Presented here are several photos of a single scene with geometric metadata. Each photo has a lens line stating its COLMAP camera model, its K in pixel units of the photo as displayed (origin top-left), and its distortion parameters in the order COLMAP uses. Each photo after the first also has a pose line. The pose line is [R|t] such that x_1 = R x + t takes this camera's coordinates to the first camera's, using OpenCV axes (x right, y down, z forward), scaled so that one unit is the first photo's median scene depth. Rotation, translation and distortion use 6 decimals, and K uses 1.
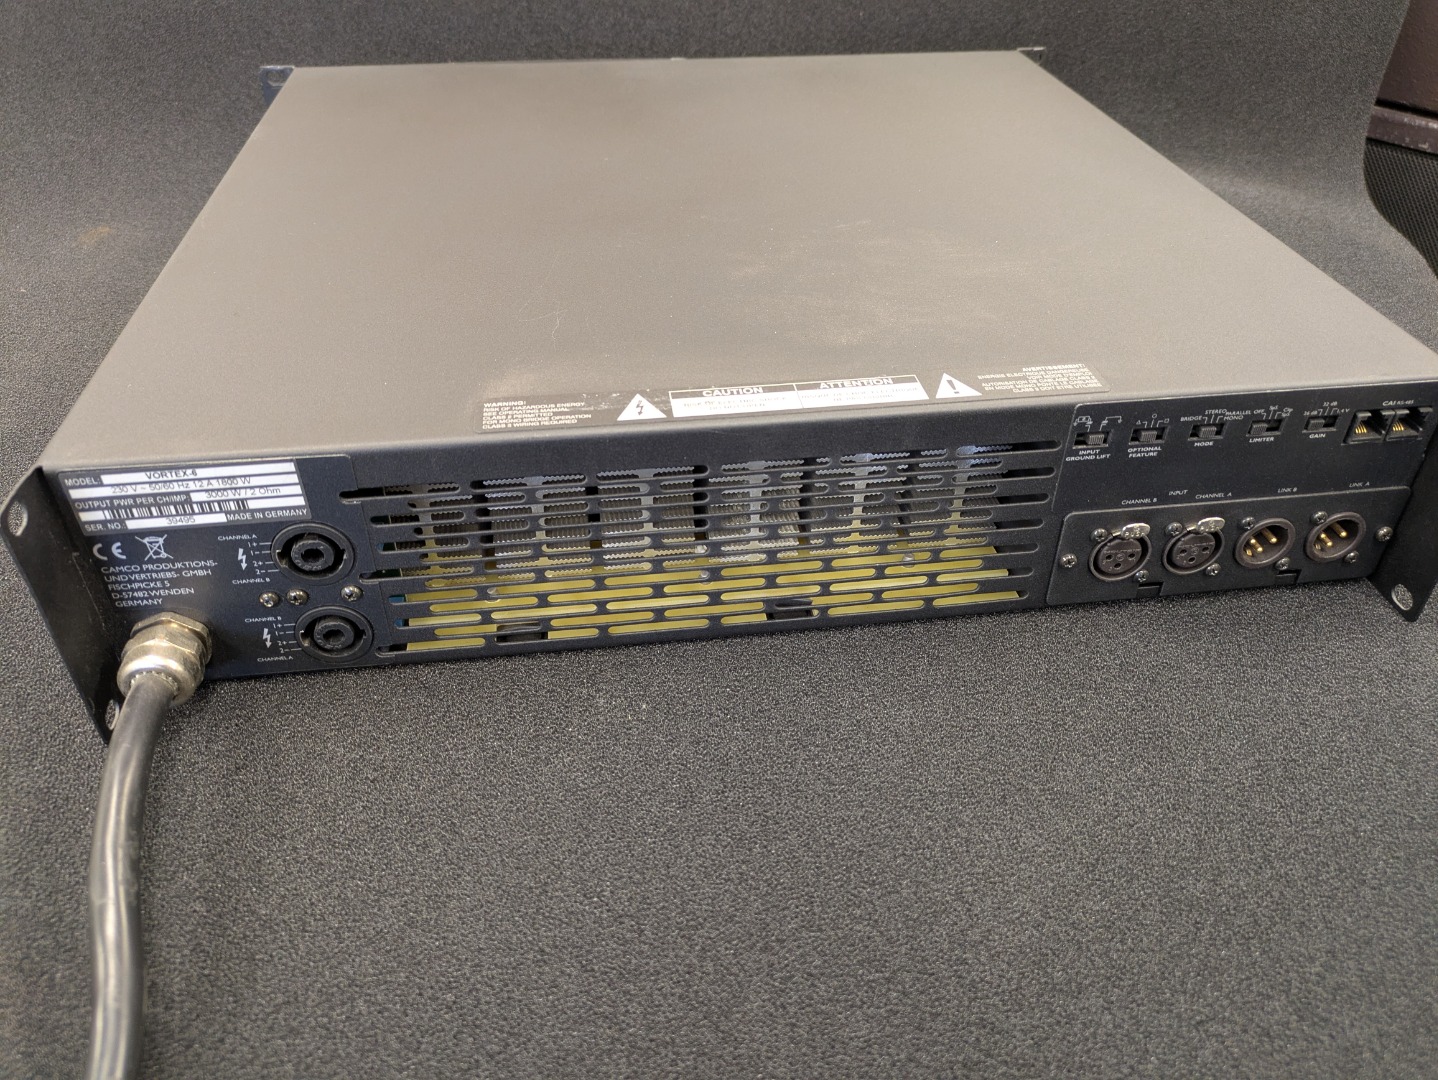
lens RADIAL K [[1064.7, 0, 716.2], [0, 1064.7, 493.9], [0, 0, 1]] dist [-0.005233, -0.006338]
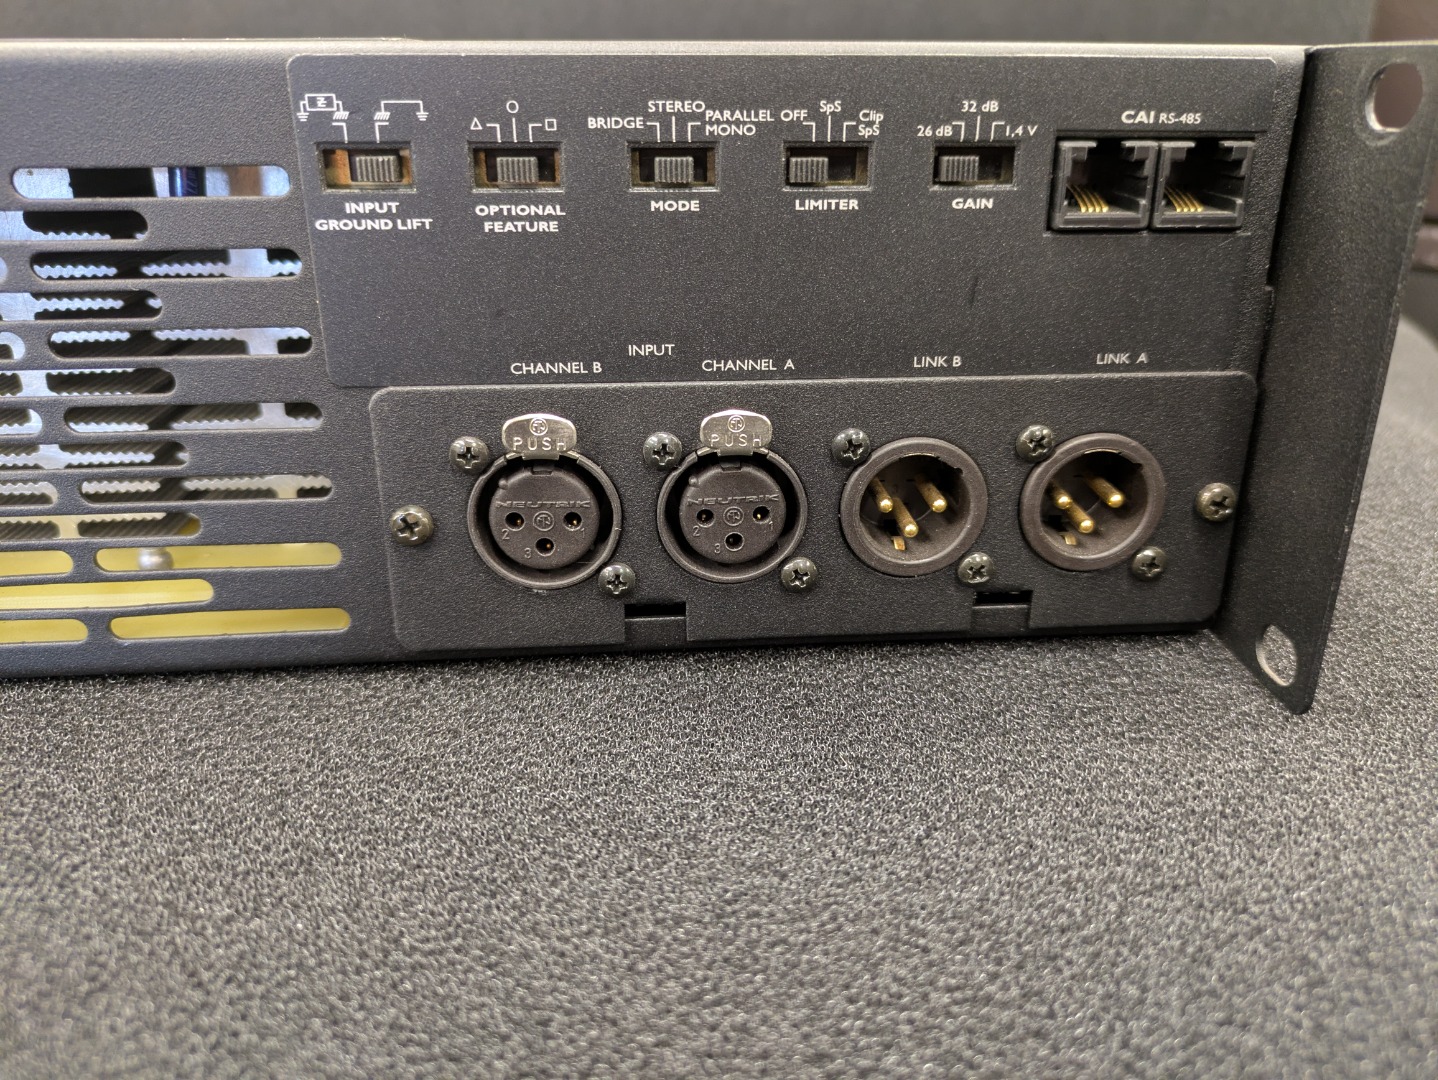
lens RADIAL K [[1064.7, 0, 716.2], [0, 1064.7, 493.9], [0, 0, 1]] dist [-0.005233, -0.006338]
pose [[0.998081, 0.014638, -0.060163, 0.515453], [-0.029848, 0.965050, -0.260360, 0.169540], [0.054250, 0.261656, 0.963635, 0.657227]]
